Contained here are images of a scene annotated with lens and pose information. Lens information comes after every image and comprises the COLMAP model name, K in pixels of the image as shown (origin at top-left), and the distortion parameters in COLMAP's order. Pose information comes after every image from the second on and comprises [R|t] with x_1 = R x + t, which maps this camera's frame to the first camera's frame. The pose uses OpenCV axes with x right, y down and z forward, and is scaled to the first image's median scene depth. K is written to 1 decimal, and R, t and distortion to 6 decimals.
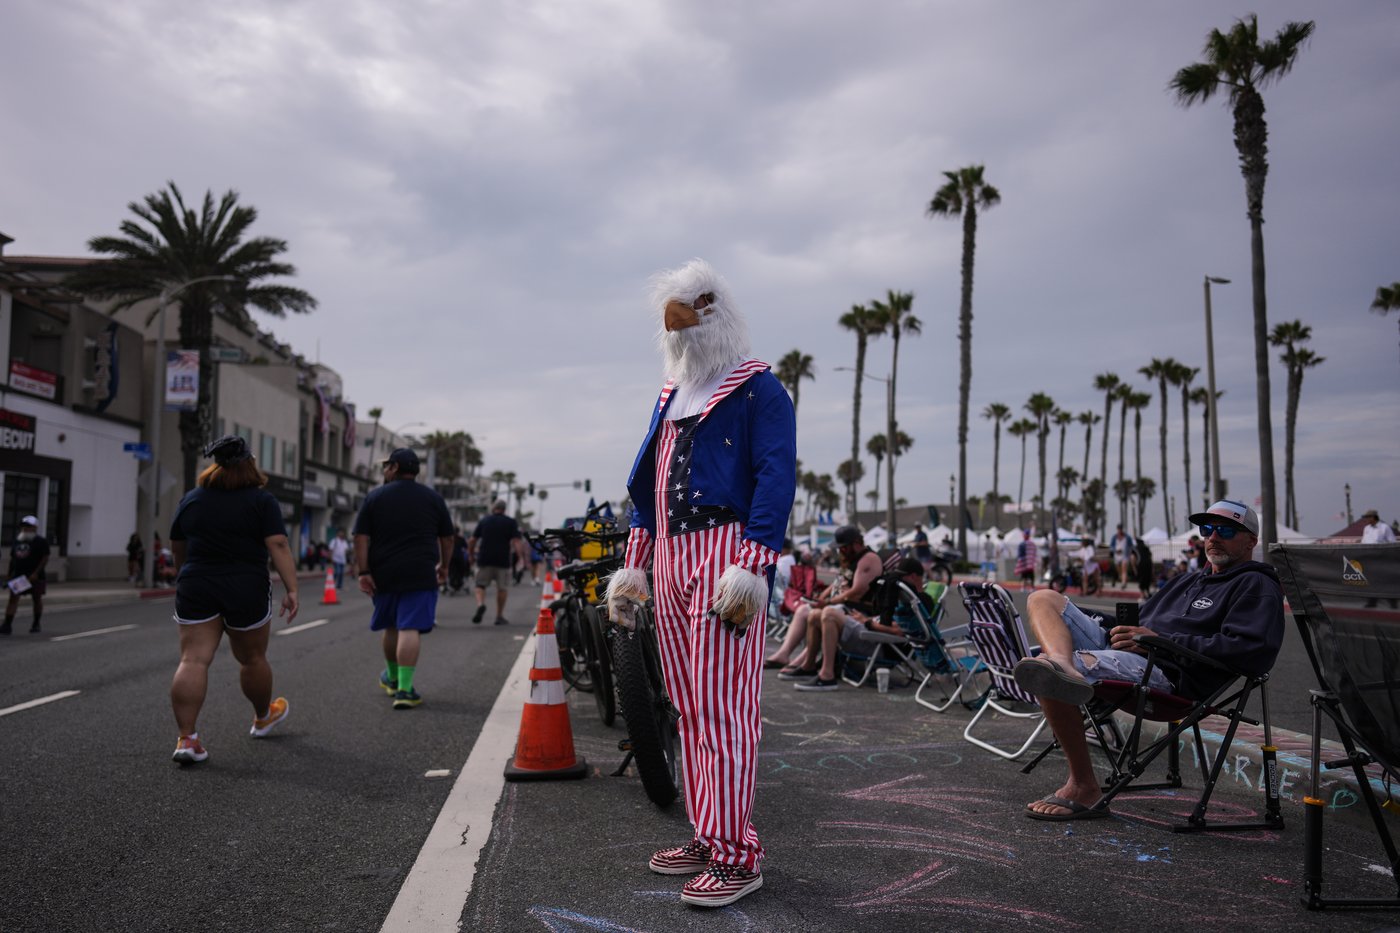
lens RADIAL K [[1042.8, 0, 700.0], [0, 1042.8, 466.5], [0, 0, 1]] dist [-0.022966, 0.000149]
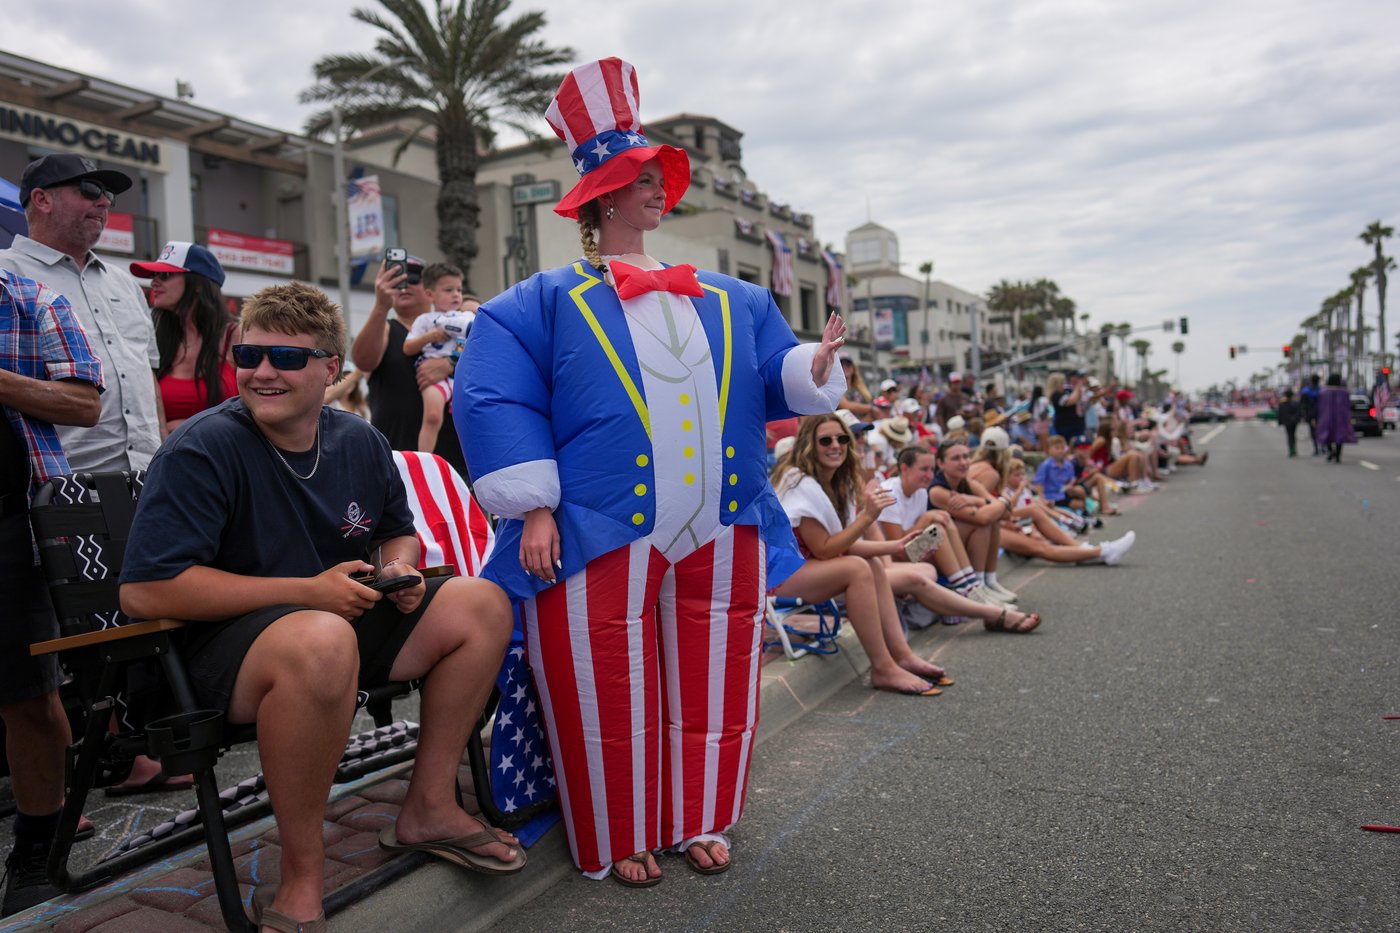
lens RADIAL K [[1042.8, 0, 700.0], [0, 1042.8, 466.5], [0, 0, 1]] dist [-0.022966, 0.000149]
pose [[0.807778, -0.028091, -0.588817, 0.056064], [0.099340, 0.991065, 0.089000, 0.022908], [0.581056, -0.130385, 0.803352, 0.266955]]
